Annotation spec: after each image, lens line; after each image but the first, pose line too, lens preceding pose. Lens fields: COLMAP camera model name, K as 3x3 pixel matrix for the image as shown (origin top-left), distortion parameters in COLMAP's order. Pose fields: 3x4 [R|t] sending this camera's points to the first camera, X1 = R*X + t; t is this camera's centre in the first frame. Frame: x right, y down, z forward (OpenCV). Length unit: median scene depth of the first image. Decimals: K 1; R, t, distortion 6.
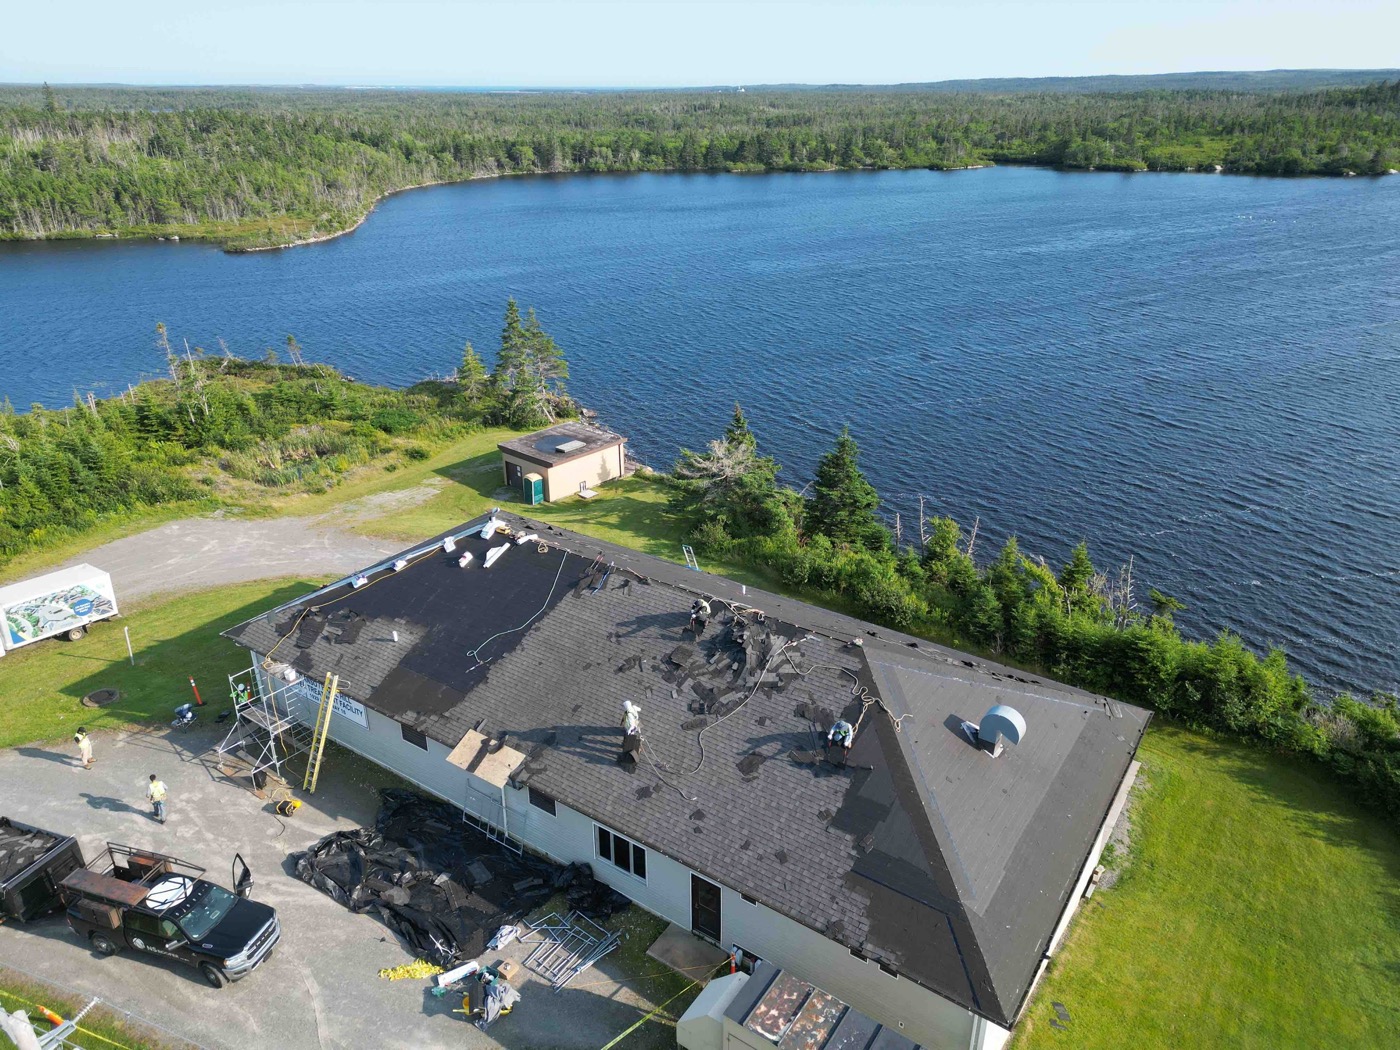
lens RADIAL K [[980.4, 0, 692.5], [0, 980.4, 529.9], [0, 0, 1]] dist [0.047664, -0.021190]
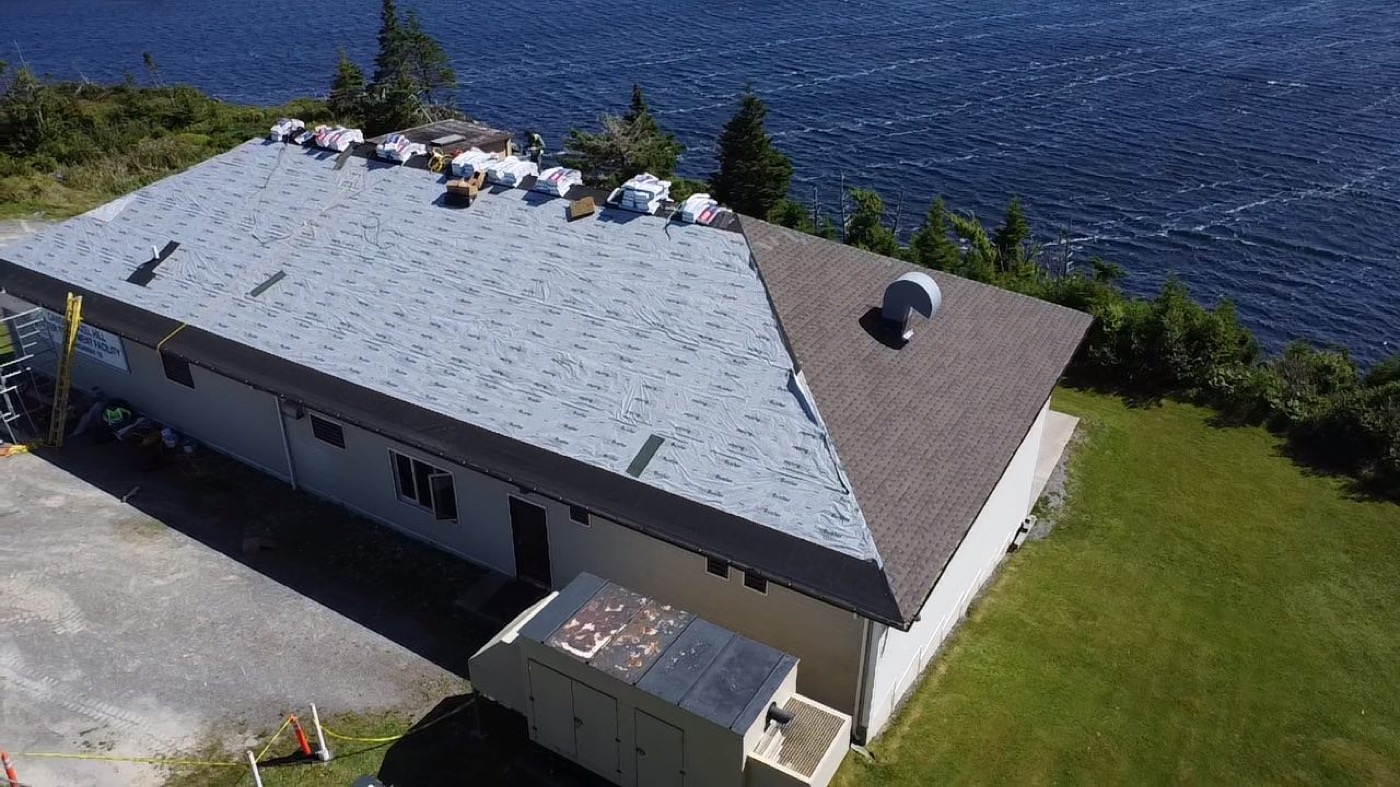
lens RADIAL K [[1001.8, 0, 695.7], [0, 1001.8, 388.2], [0, 0, 1]] dist [-0.038813, 0.002228]
pose [[0.997909, -0.014607, 0.062955, 0.074603], [0.010981, 0.998282, 0.057561, 0.175849], [-0.063688, -0.056749, 0.996355, 0.183114]]
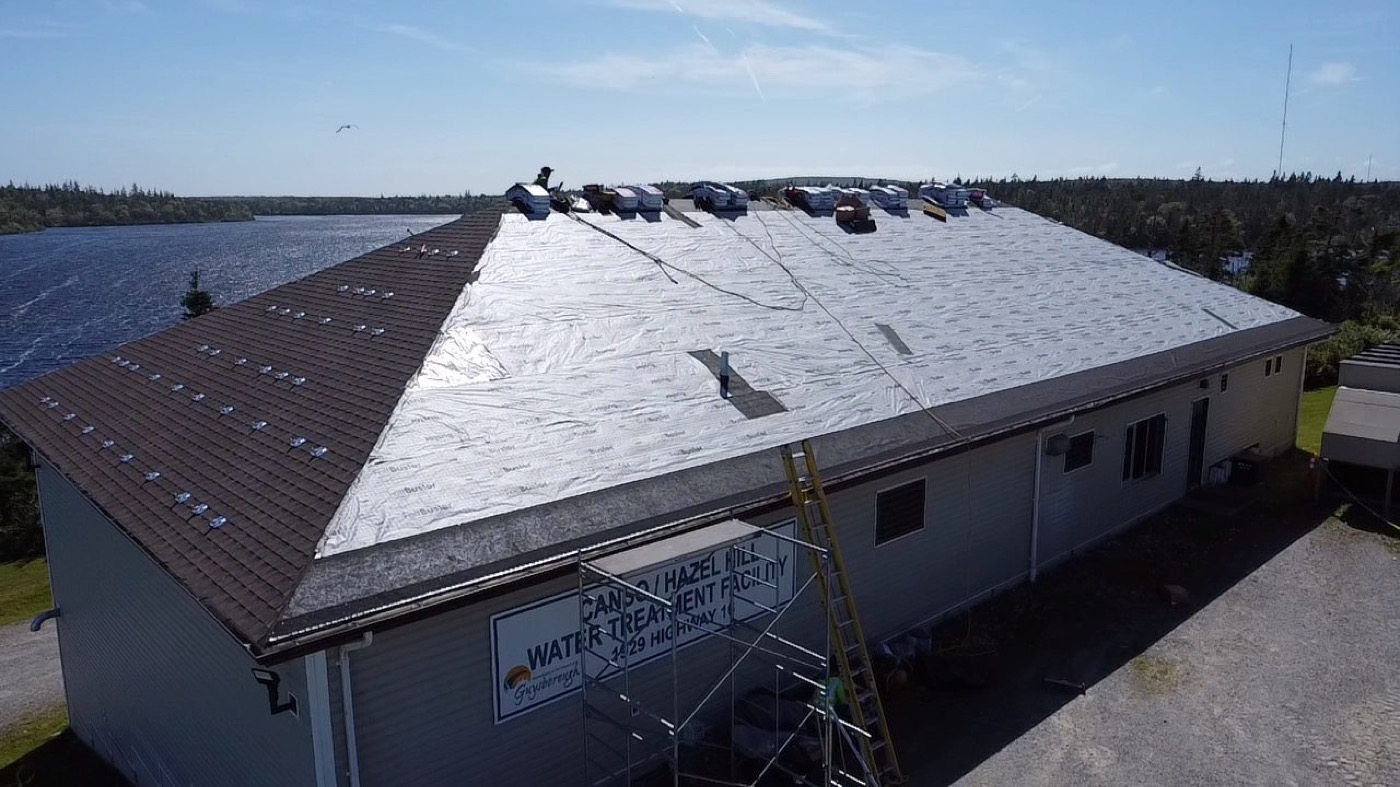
lens RADIAL K [[1001.8, 0, 701.9], [0, 1001.8, 389.2], [0, 0, 1]] dist [-0.038813, 0.002228]
pose [[0.204355, -0.169685, 0.964078, -1.869654], [0.410087, 0.909113, 0.073085, -0.052684], [-0.888858, 0.380421, 0.255367, 1.984857]]
